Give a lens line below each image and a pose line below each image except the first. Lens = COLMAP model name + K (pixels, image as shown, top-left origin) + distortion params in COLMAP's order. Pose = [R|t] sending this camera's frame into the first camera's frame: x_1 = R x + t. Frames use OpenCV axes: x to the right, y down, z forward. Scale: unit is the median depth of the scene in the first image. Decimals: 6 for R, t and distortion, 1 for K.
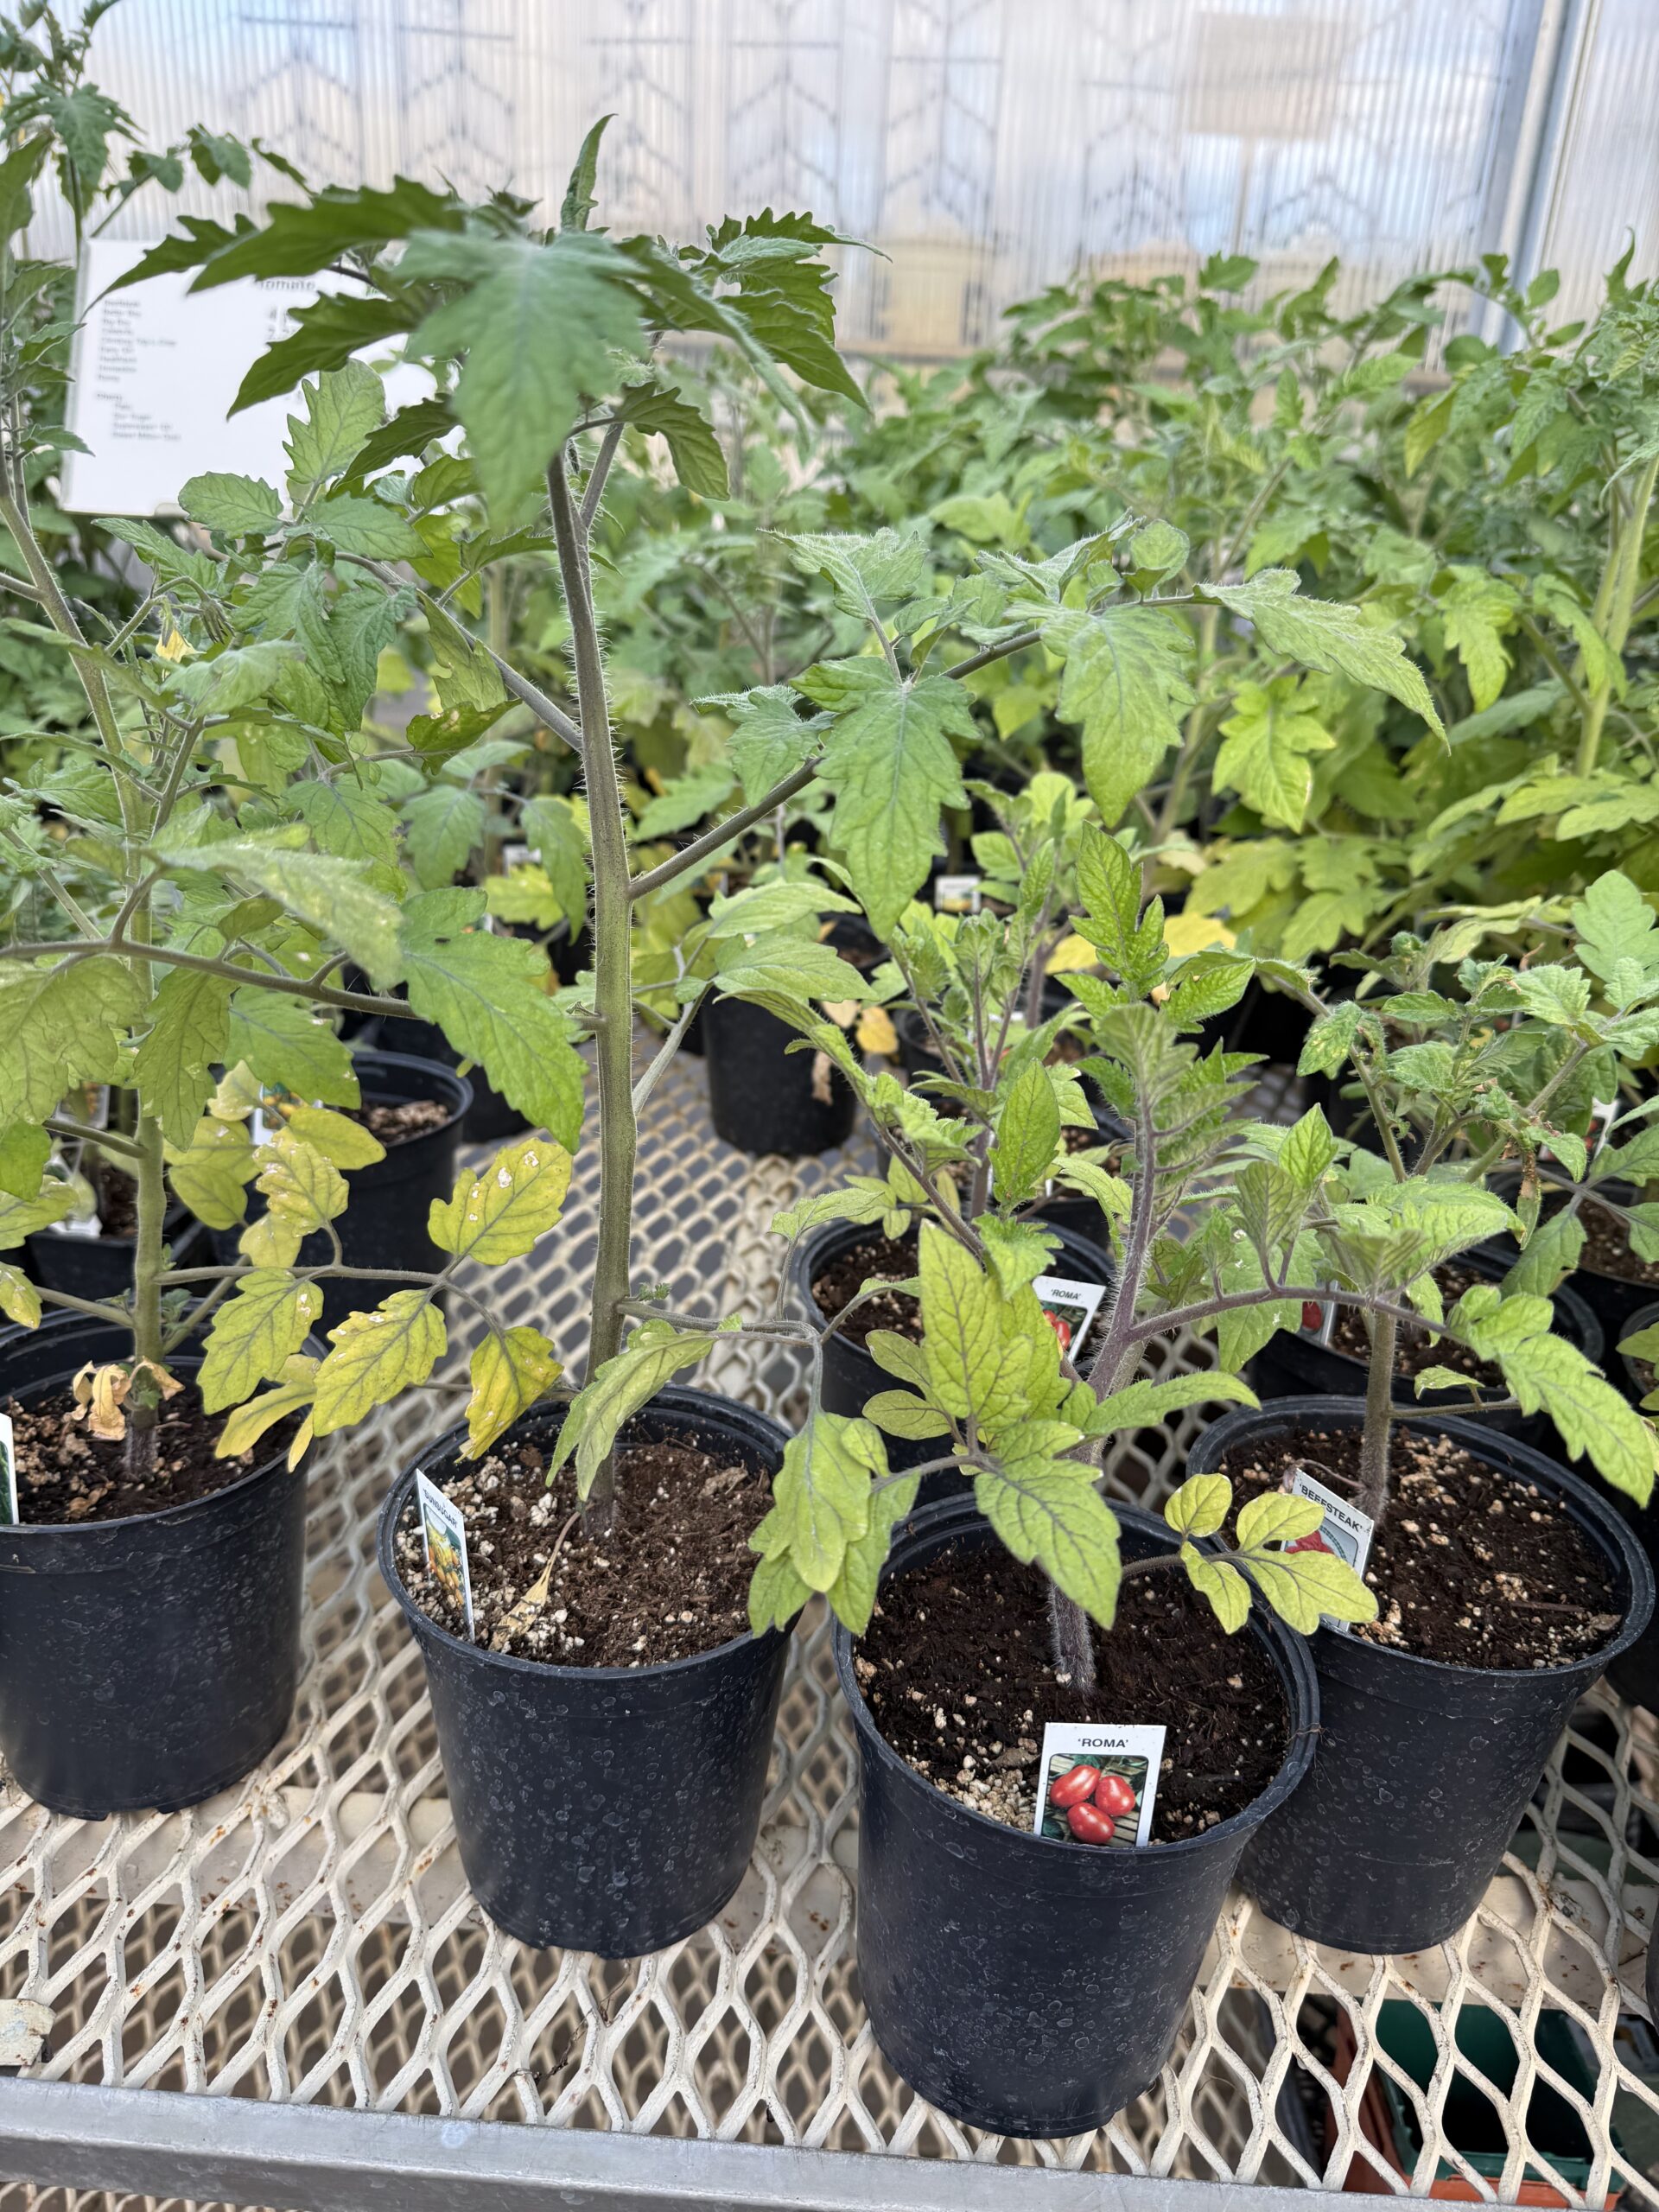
lens RADIAL K [[1585.8, 0, 829.5], [0, 1585.8, 1106.0], [0, 0, 1]] dist [-0.004875, -0.003523]
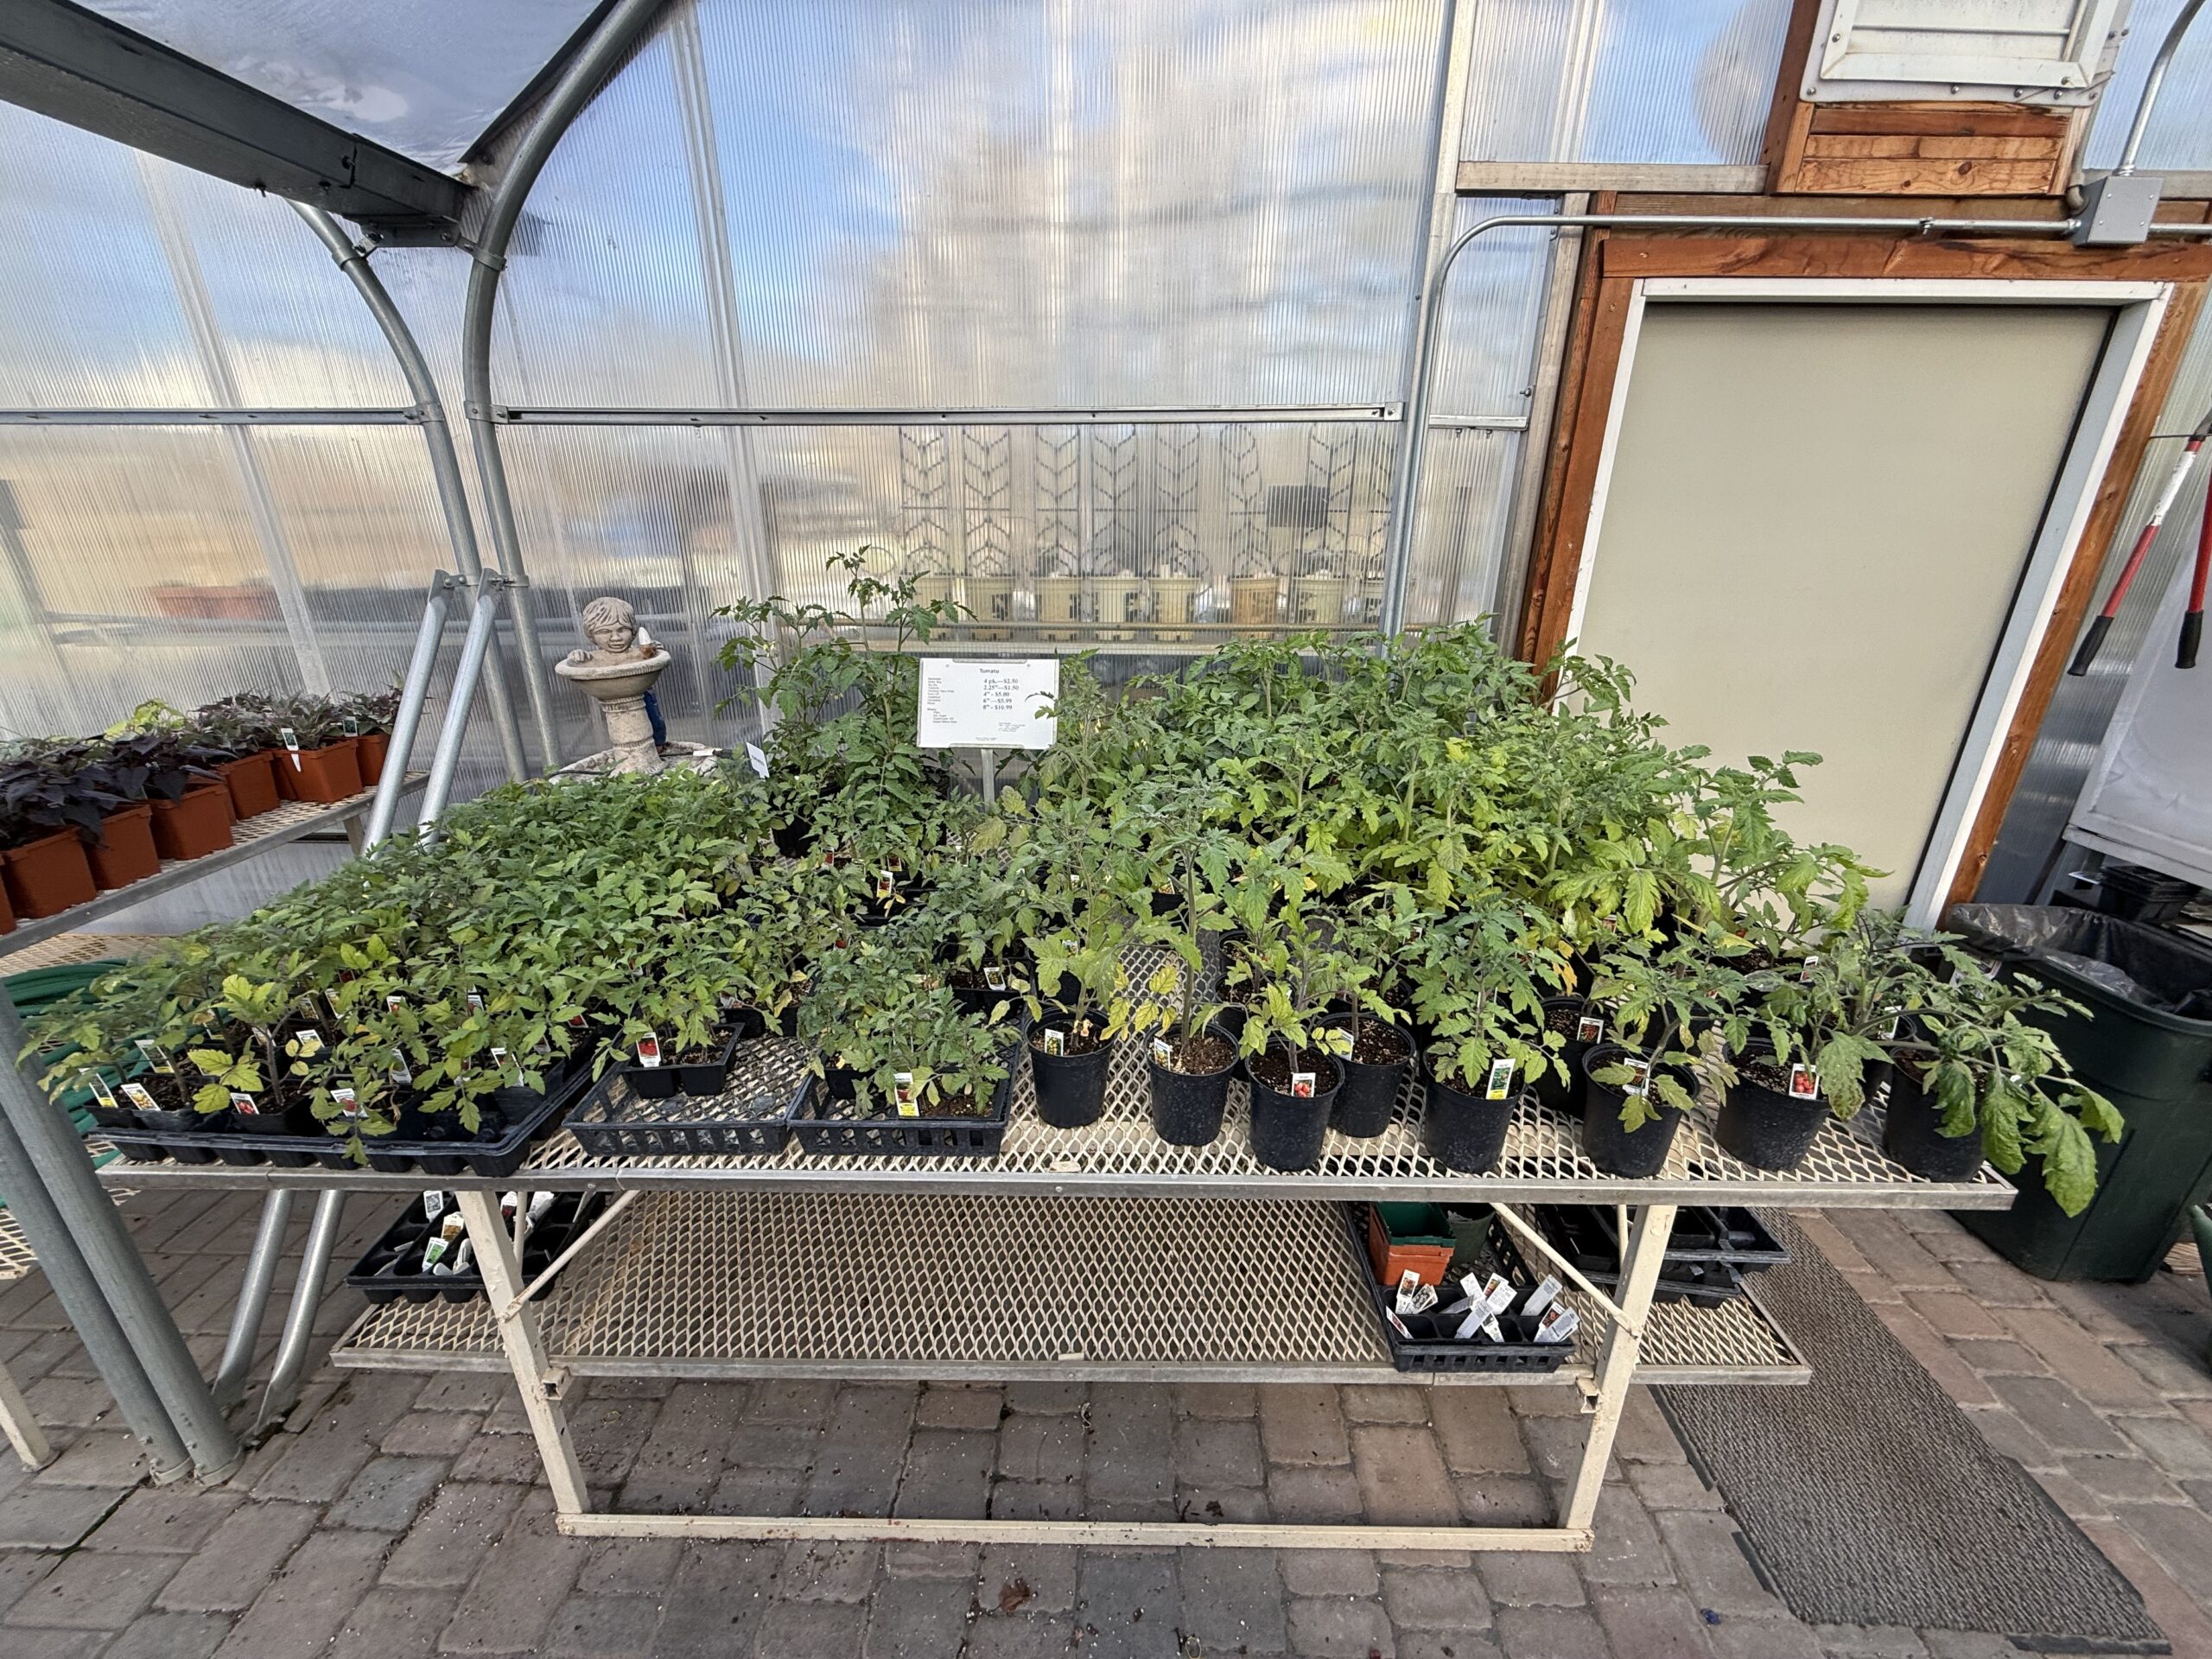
lens RADIAL K [[878.1, 0, 1106.0], [0, 878.1, 829.5], [0, 0, 1]] dist [0.000869, 0.000014]
pose [[0.998066, -0.056836, 0.025161, -0.425089], [0.058117, 0.996874, -0.053530, -0.258593], [-0.022040, 0.054889, 0.998249, -1.625080]]
